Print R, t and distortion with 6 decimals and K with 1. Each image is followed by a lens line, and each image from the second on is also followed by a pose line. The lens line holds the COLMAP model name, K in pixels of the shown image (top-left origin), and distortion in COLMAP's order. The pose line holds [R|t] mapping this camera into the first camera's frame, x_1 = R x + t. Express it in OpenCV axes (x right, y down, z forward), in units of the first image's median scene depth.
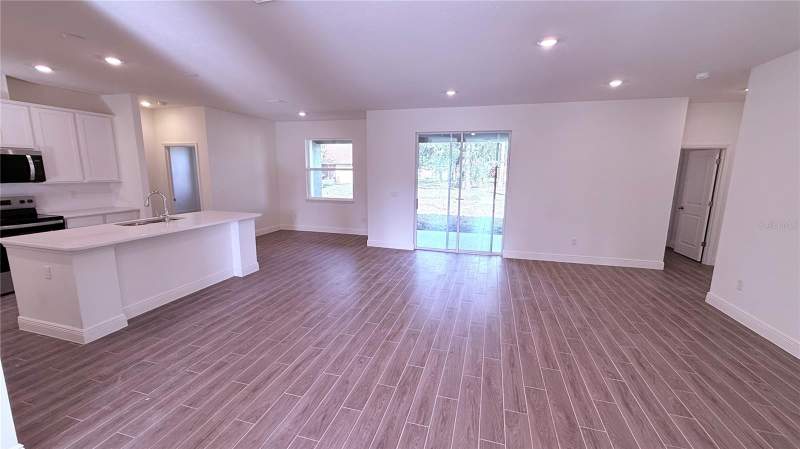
lens RADIAL K [[319.0, 0, 396.3], [0, 319.0, 222.0], [0, 0, 1]] dist [-0.000869, 0.000246]
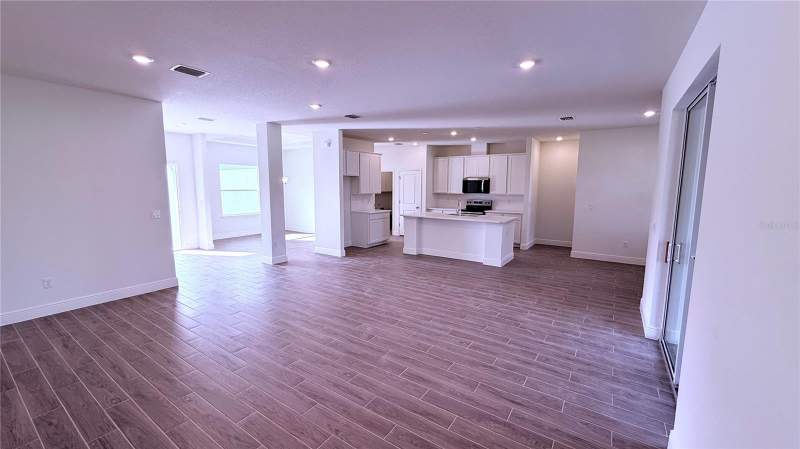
lens RADIAL K [[319.0, 0, 395.7], [0, 319.0, 227.8], [0, 0, 1]] dist [-0.000869, 0.000246]
pose [[-0.312860, 0.108488, -0.943583, 0.930006], [-0.161095, 0.973001, 0.165283, -0.149665], [0.936038, 0.203717, -0.286936, 1.054063]]
